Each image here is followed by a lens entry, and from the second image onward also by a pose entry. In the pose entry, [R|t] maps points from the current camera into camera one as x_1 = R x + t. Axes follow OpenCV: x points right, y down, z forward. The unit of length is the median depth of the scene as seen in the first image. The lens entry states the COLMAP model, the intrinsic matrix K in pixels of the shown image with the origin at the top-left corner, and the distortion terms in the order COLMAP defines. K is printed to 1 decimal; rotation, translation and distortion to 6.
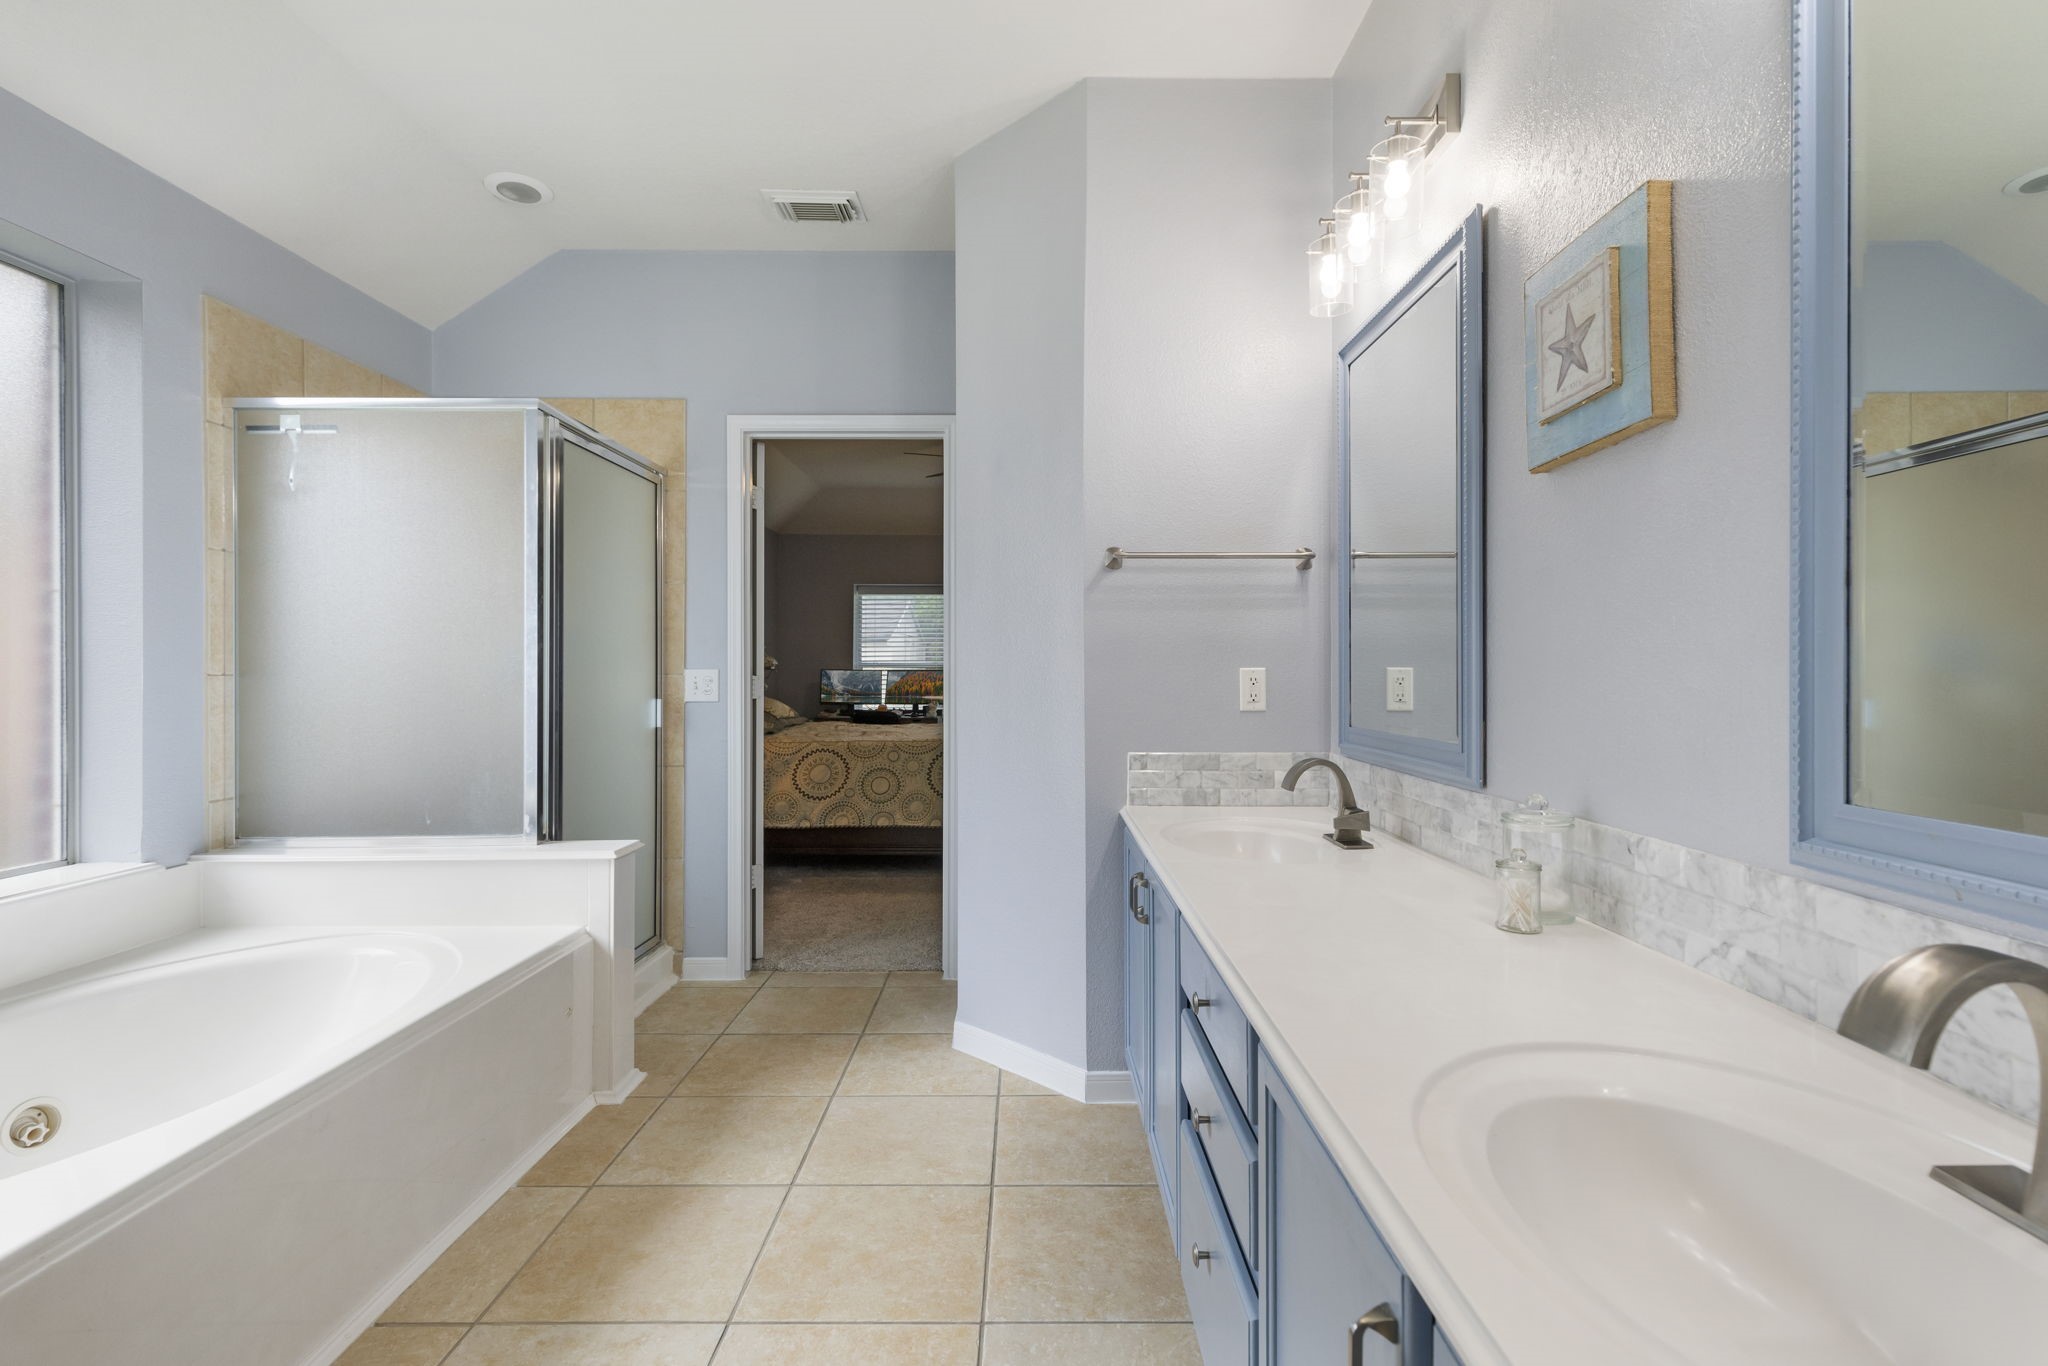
lens RADIAL K [[939.7, 0, 1027.8], [0, 939.7, 664.7], [0, 0, 1]] dist [0.008250, -0.000399]
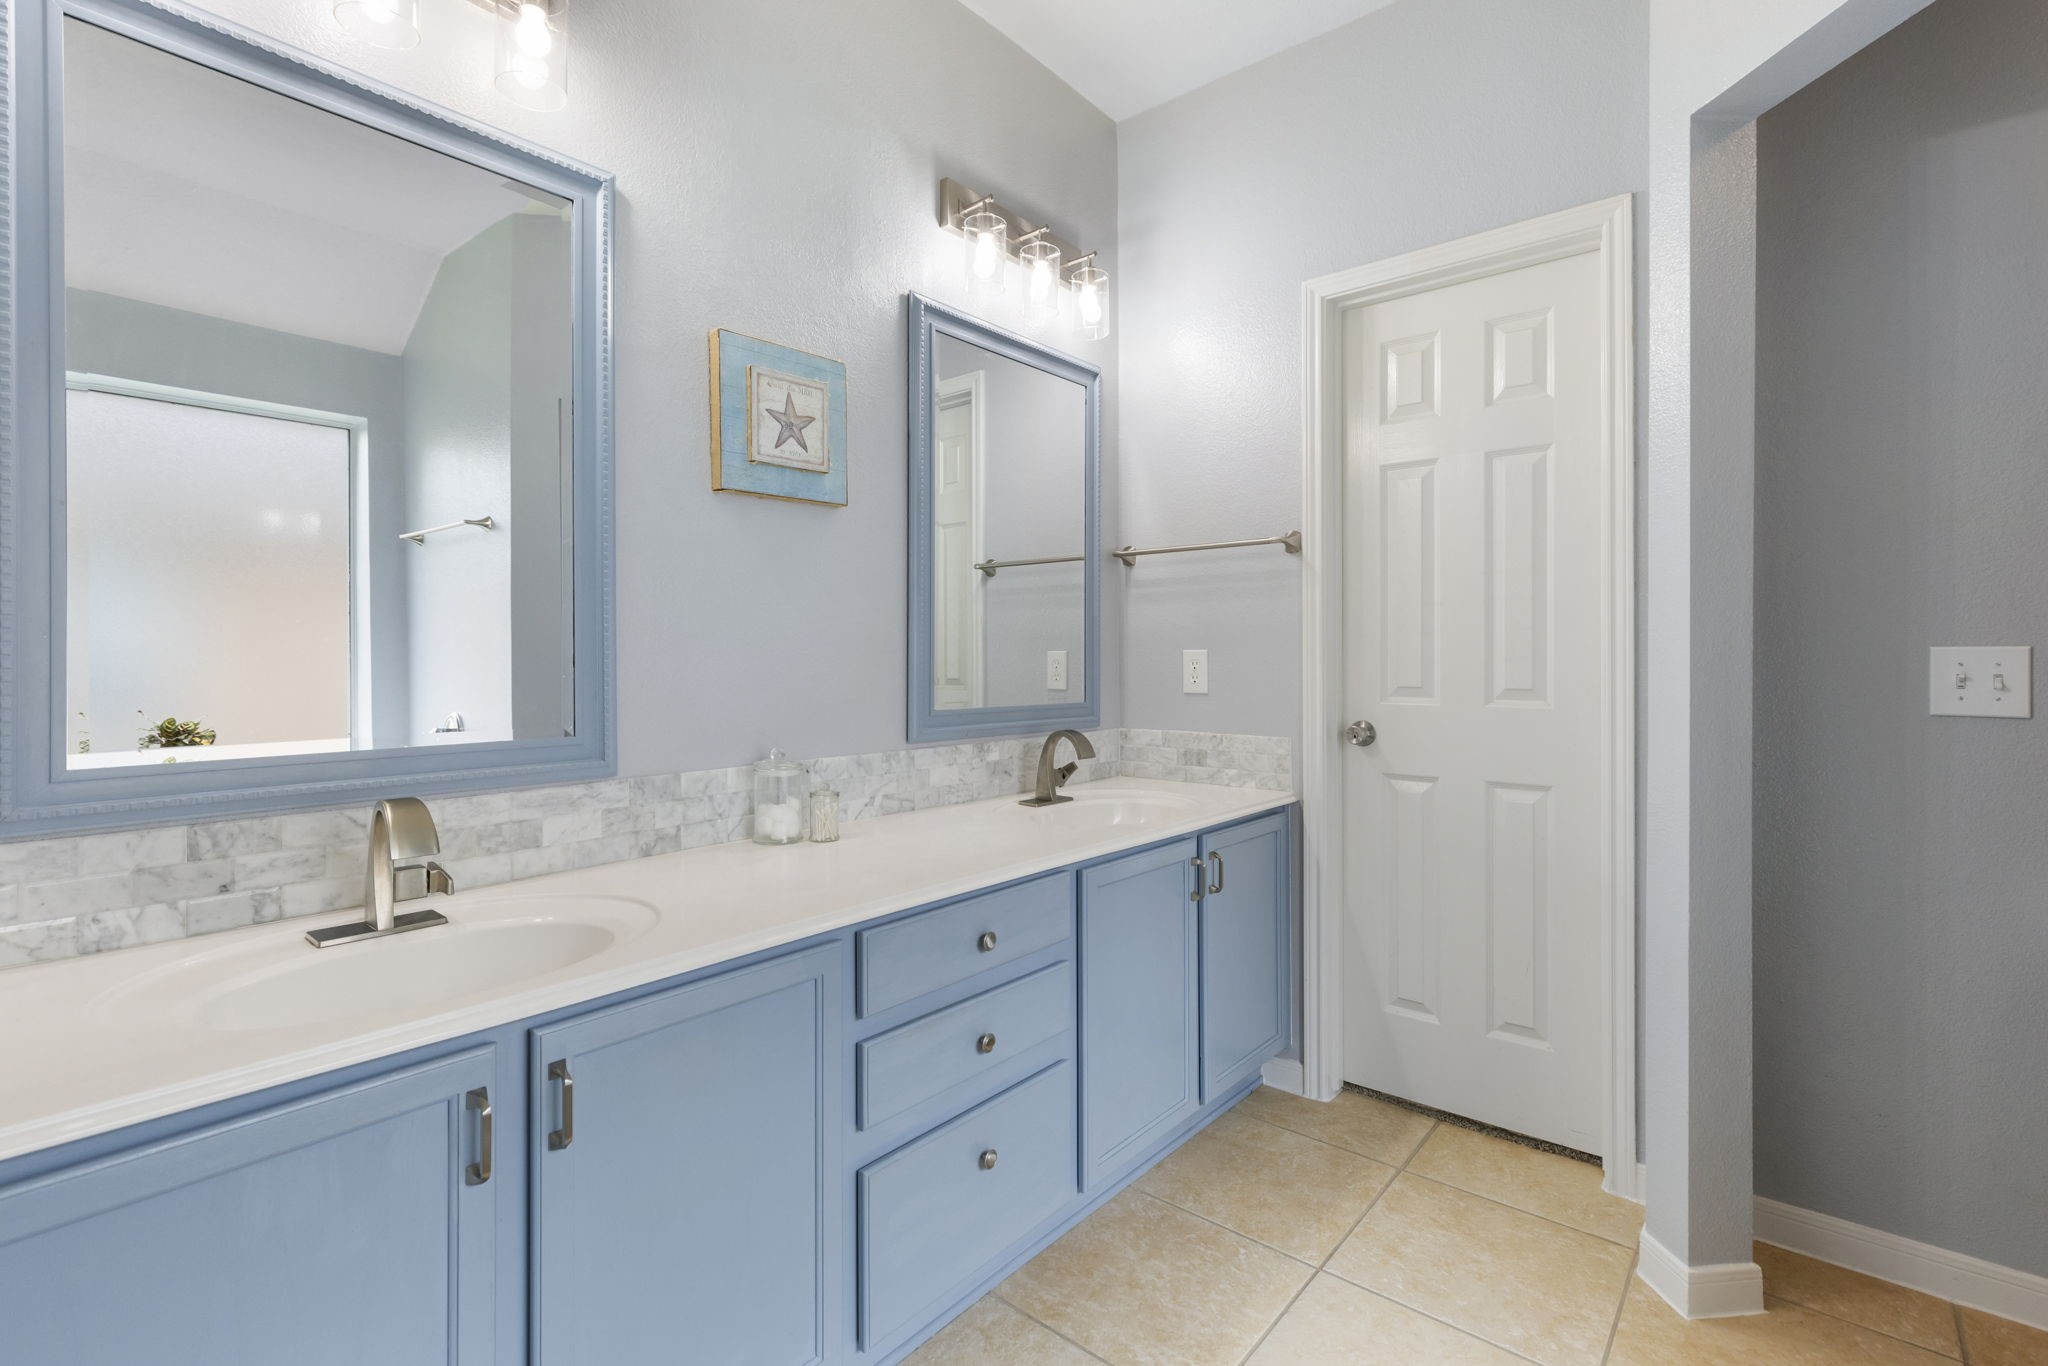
lens RADIAL K [[939.7, 0, 1027.8], [0, 939.7, 664.7], [0, 0, 1]] dist [0.008250, -0.000399]
pose [[-0.765700, -0.003065, 0.643190, -0.614855], [-0.000496, 0.999991, 0.004174, 0.014779], [-0.643197, 0.002877, -0.765695, 1.904232]]
